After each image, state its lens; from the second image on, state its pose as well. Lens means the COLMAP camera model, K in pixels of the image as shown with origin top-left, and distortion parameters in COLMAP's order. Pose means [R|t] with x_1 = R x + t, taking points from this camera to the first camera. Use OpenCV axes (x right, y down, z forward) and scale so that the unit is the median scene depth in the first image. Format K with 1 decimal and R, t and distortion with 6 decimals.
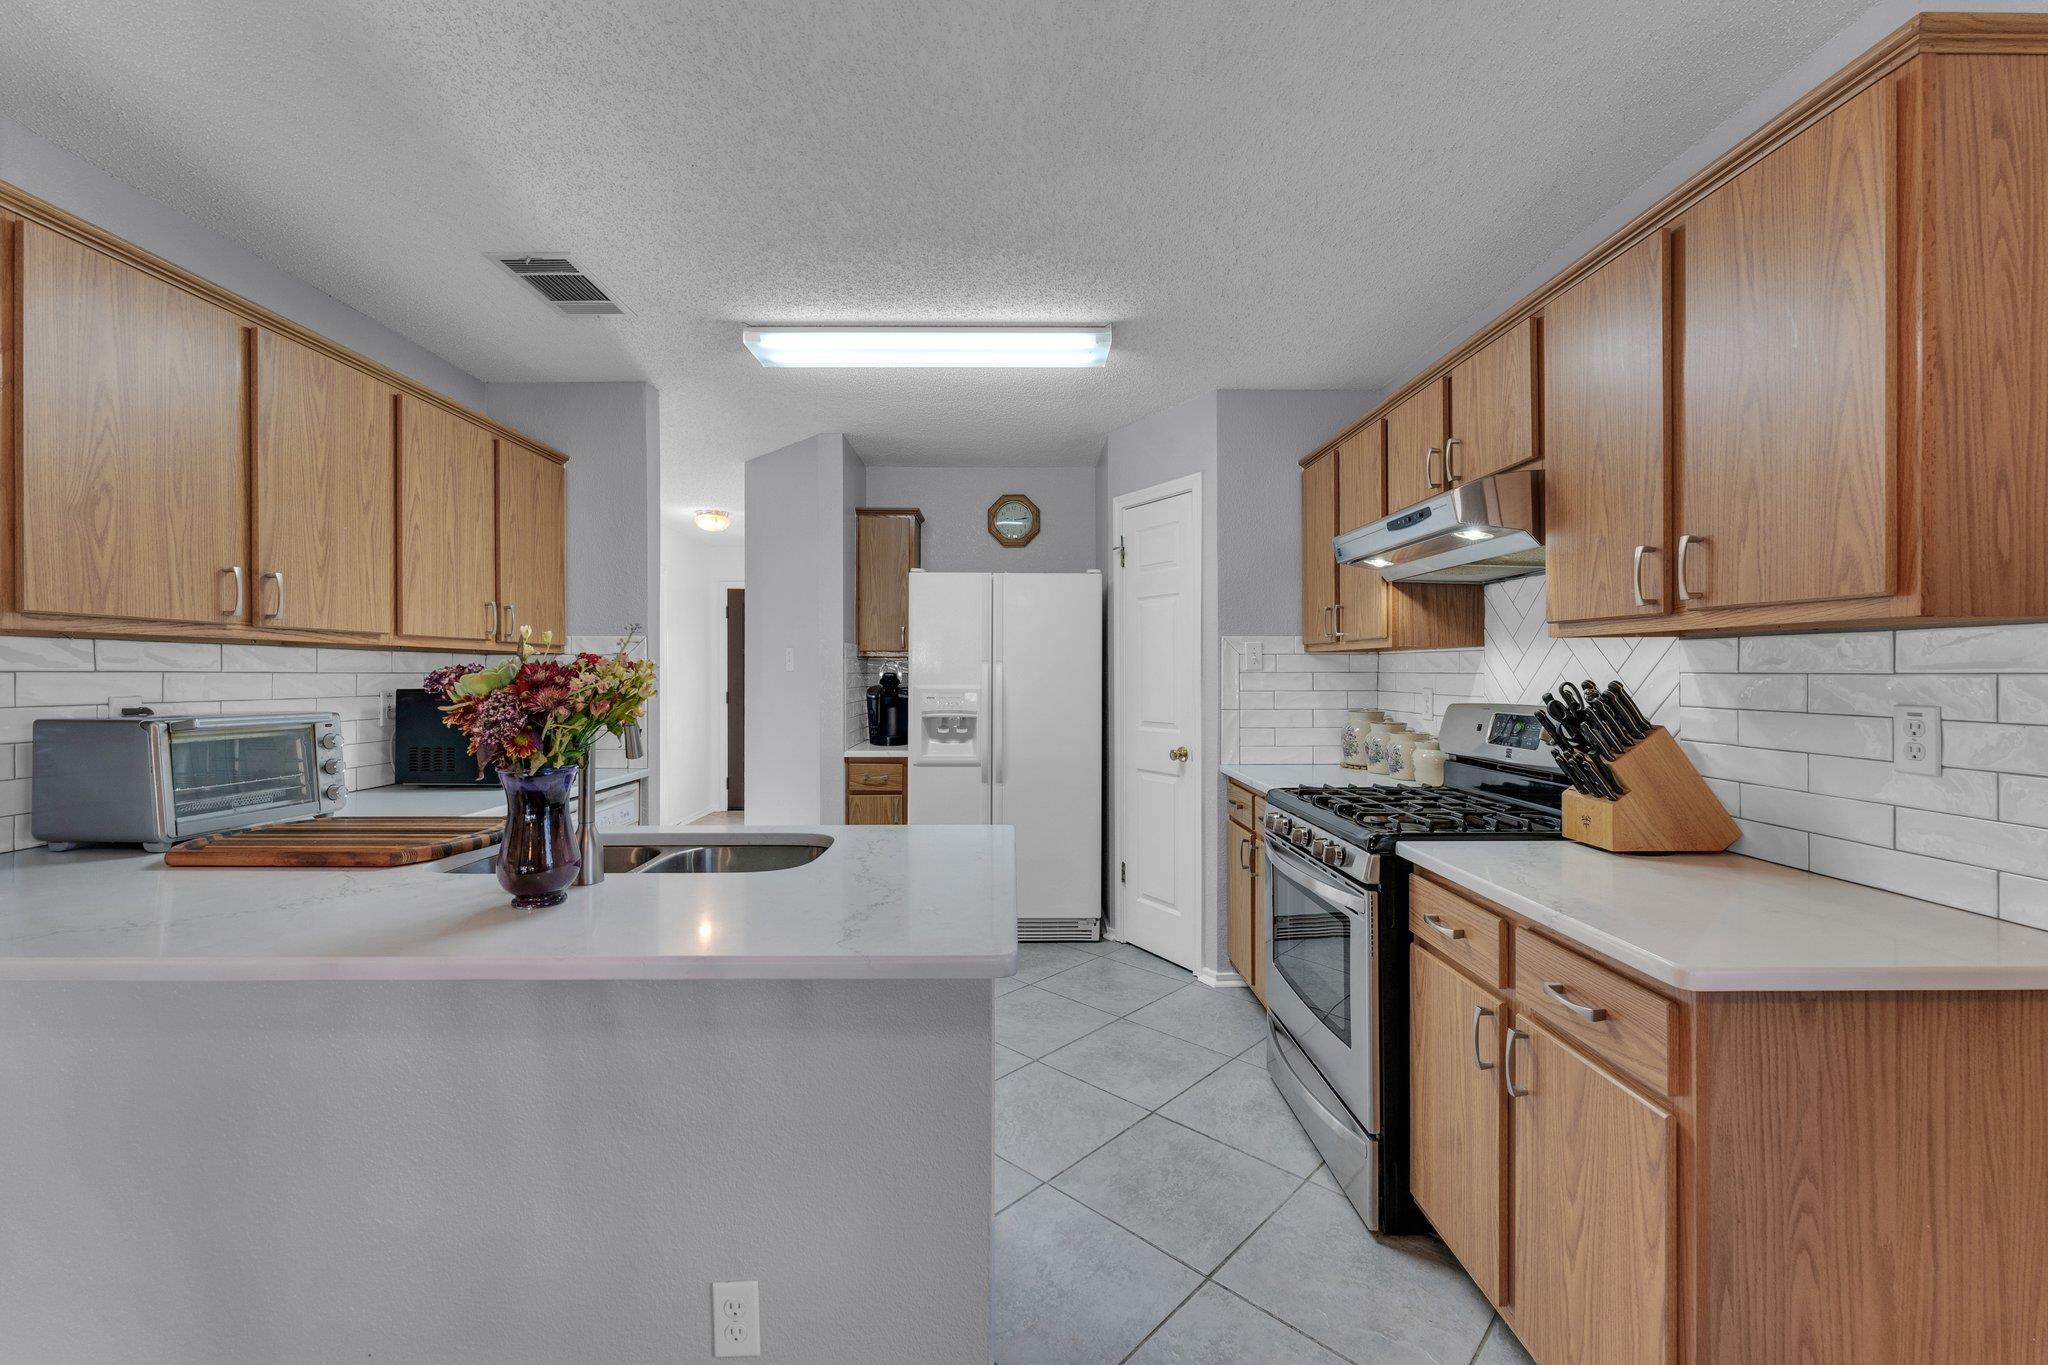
lens RADIAL K [[826.4, 0, 1019.5], [0, 826.4, 670.4], [0, 0, 1]] dist [-0.000446, 0.000105]
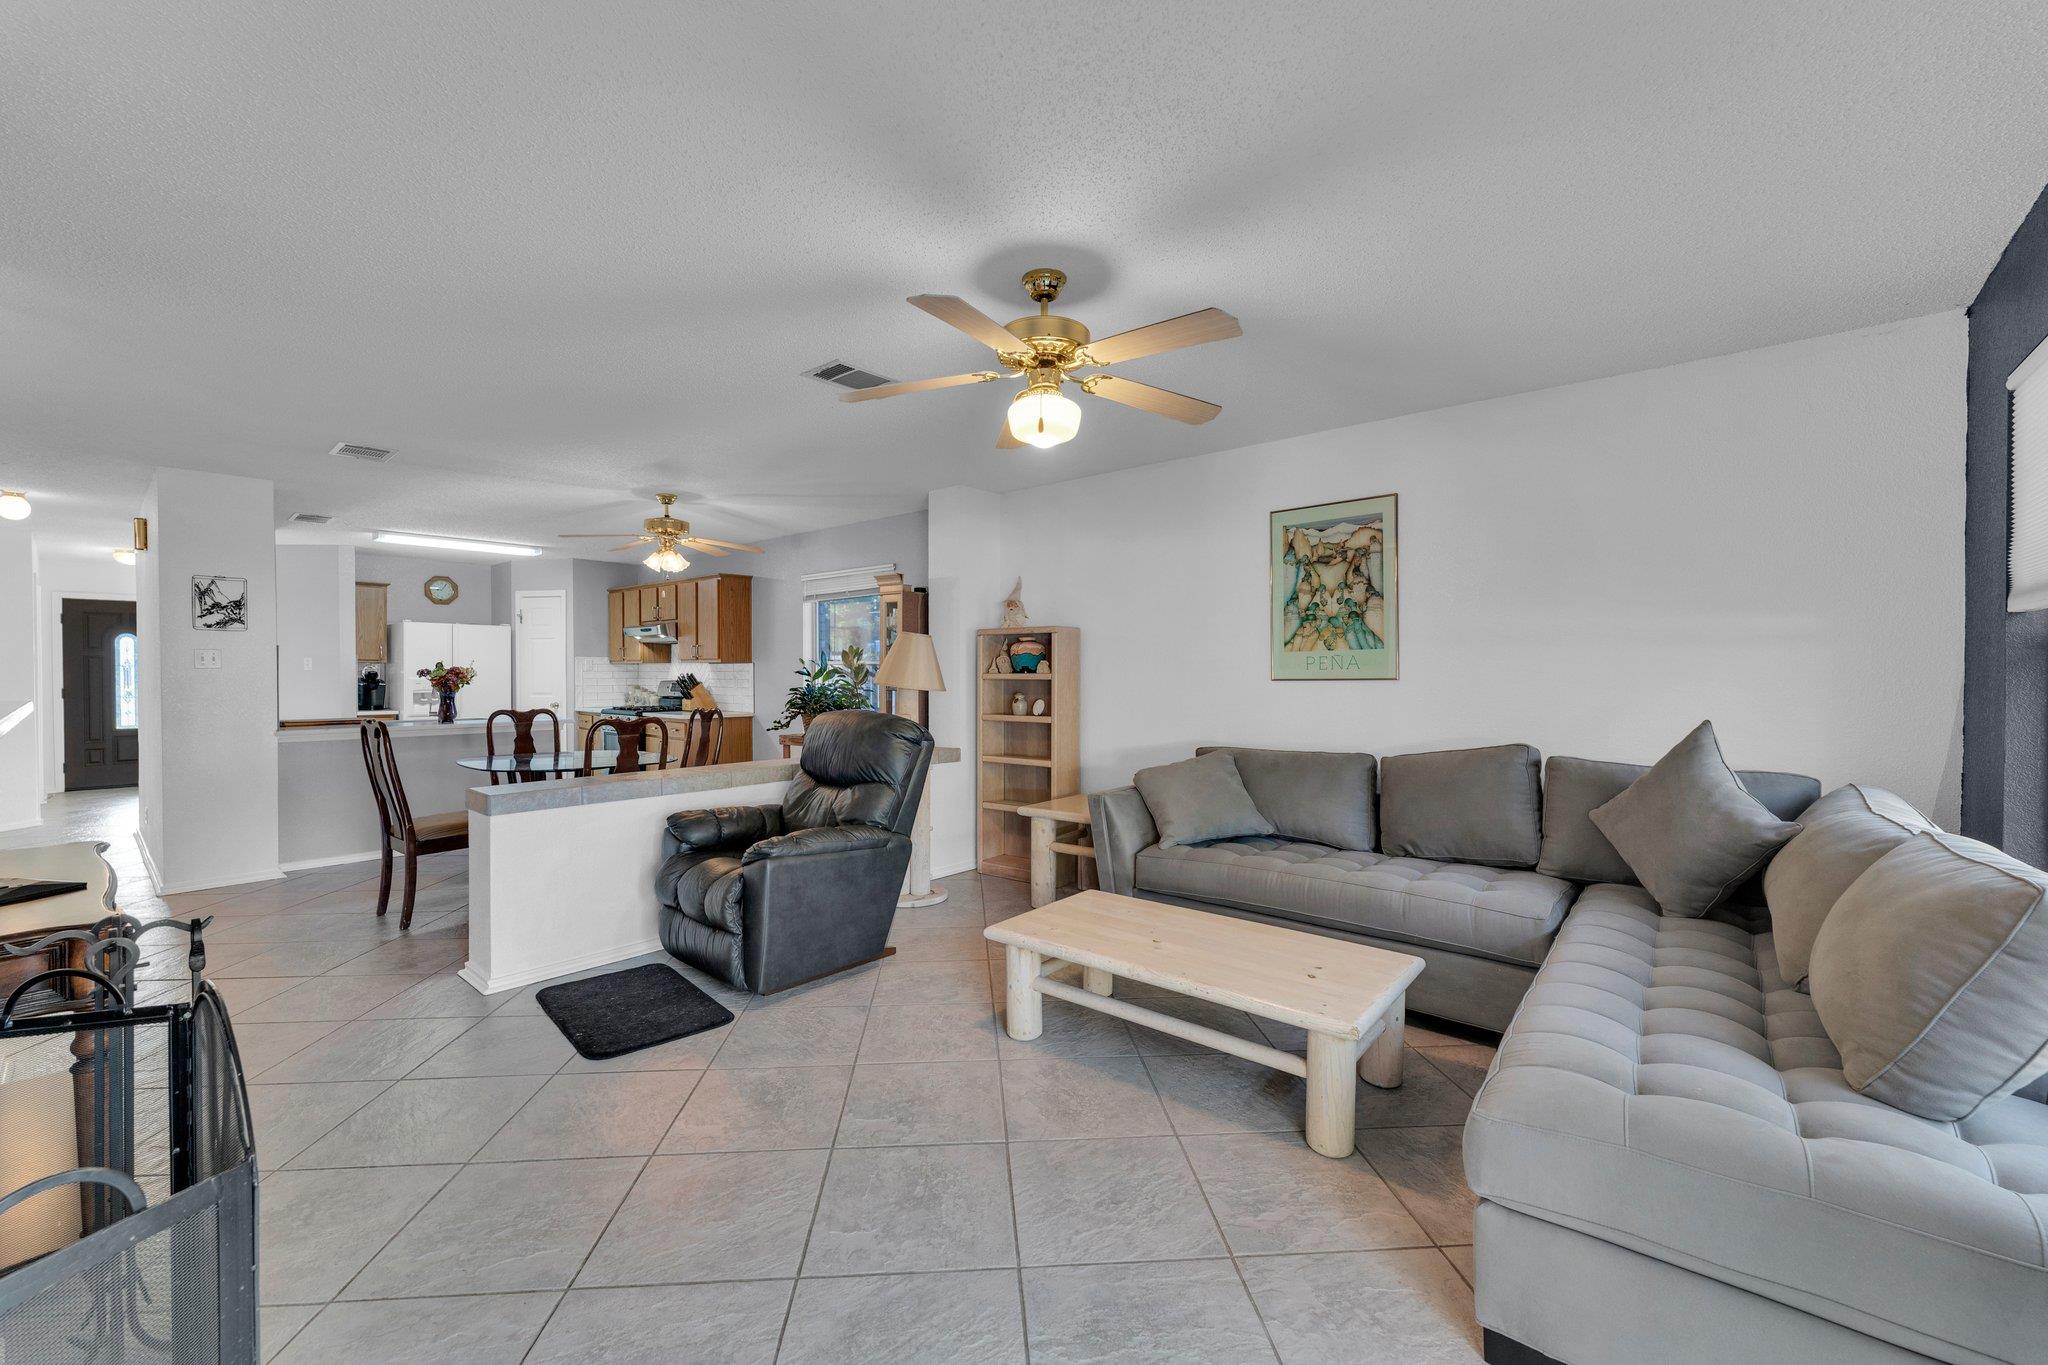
lens RADIAL K [[831.6, 0, 1024.0], [0, 831.6, 682.5], [0, 0, 1]] dist [-0.001247, -0.000068]
pose [[0.664720, -0.007557, 0.747054, -0.959454], [-0.003023, 0.999913, 0.012805, 0.000449], [-0.747087, -0.010770, 0.664640, -2.213168]]
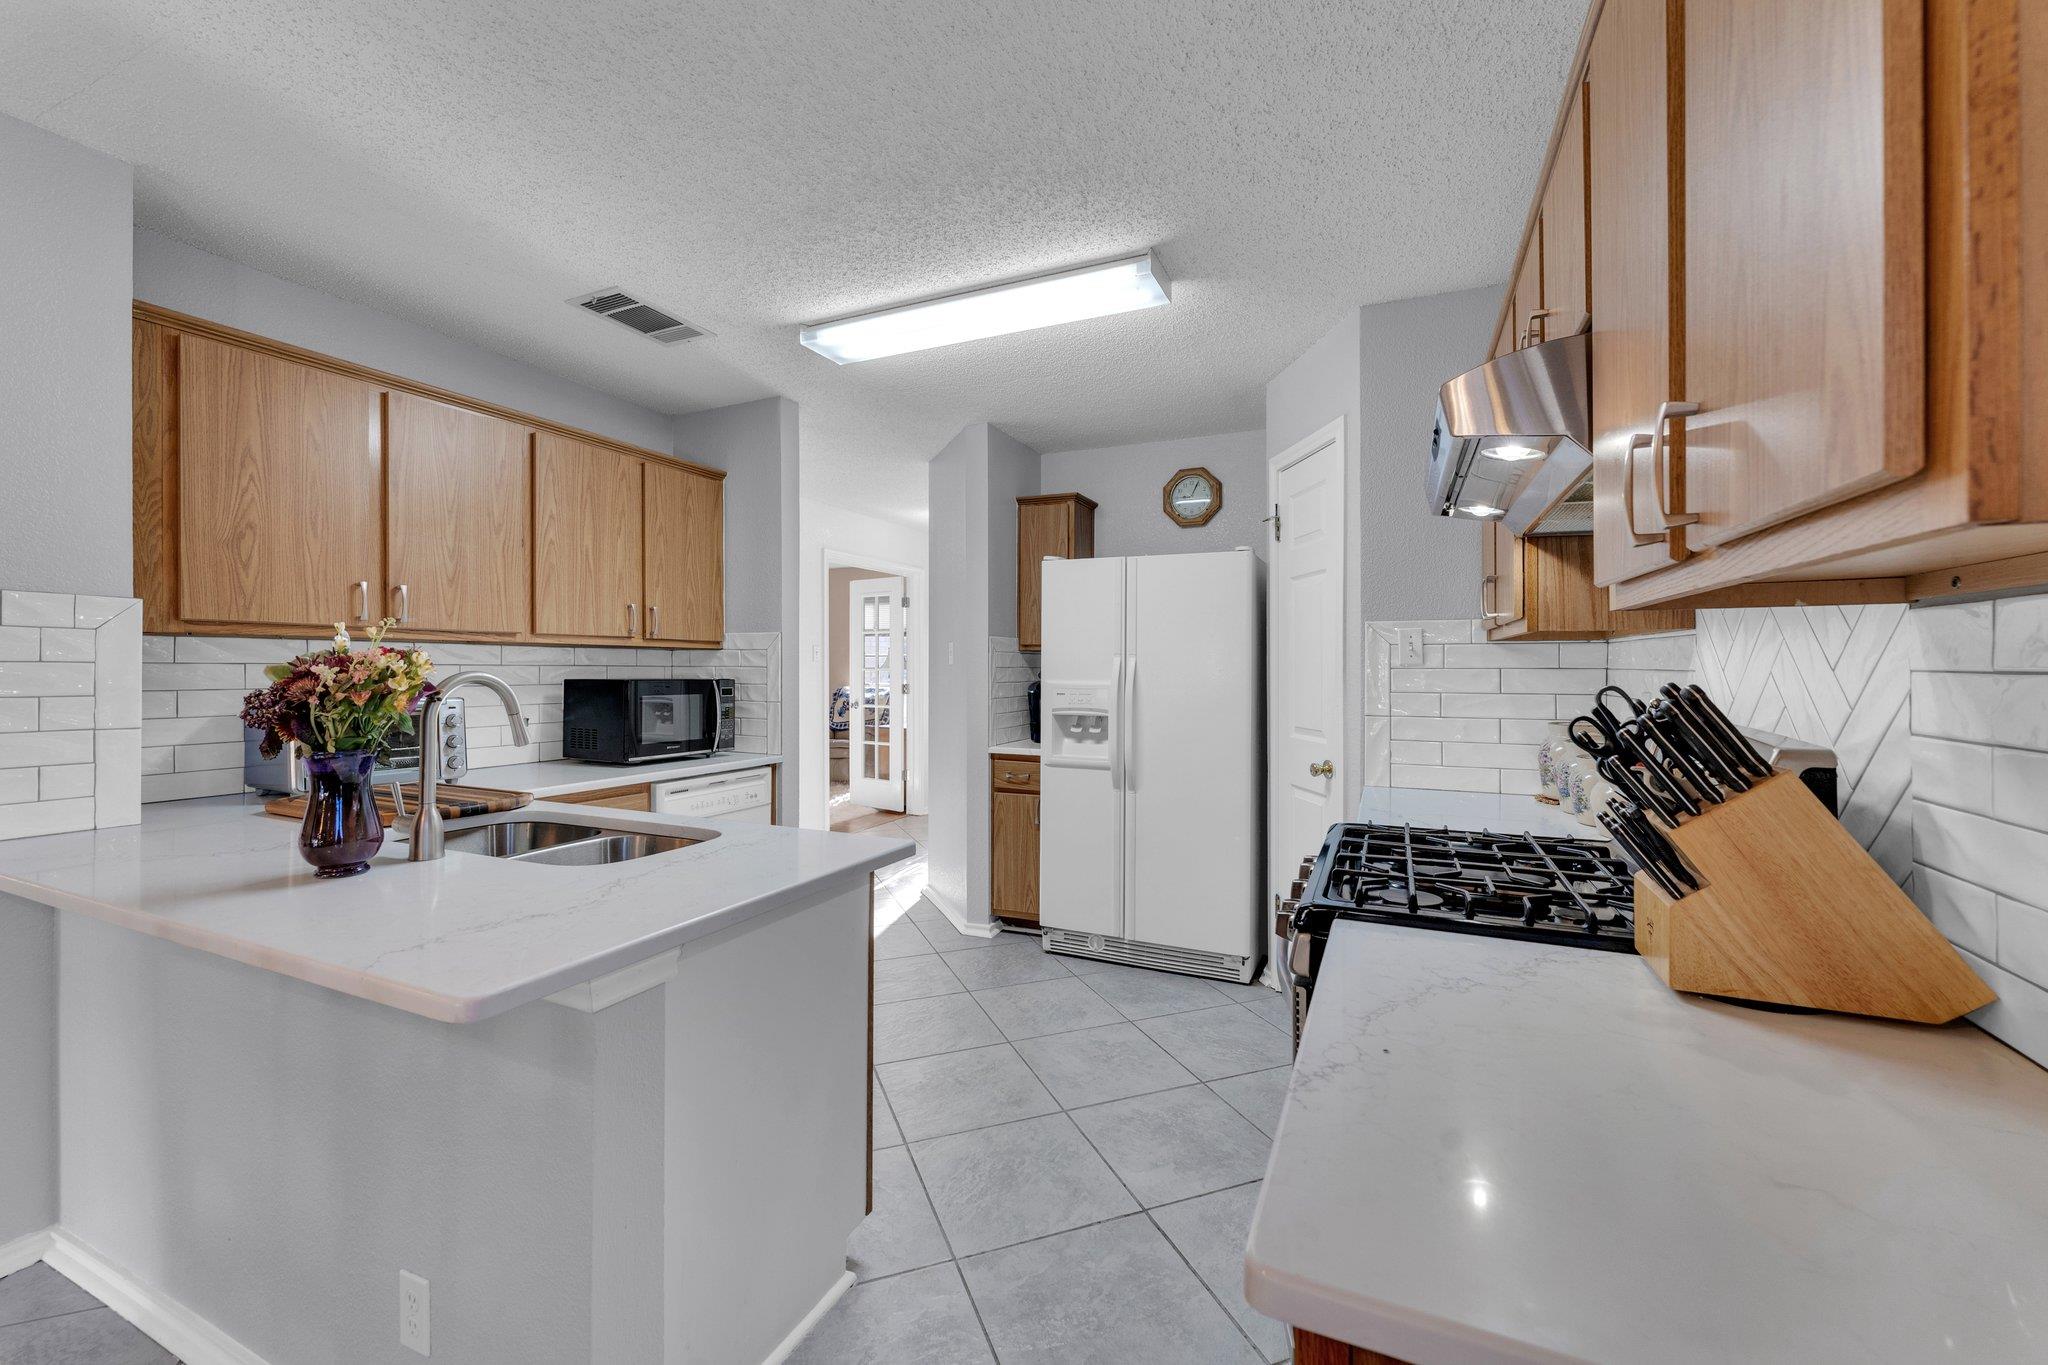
lens RADIAL K [[825.5, 0, 1017.1], [0, 825.5, 666.1], [0, 0, 1]] dist [-0.000109, -0.000034]
pose [[0.905178, 0.003066, -0.425021, 0.360411], [-0.002427, 0.999995, 0.002045, -0.000165], [0.425025, -0.000820, 0.905181, 0.197612]]
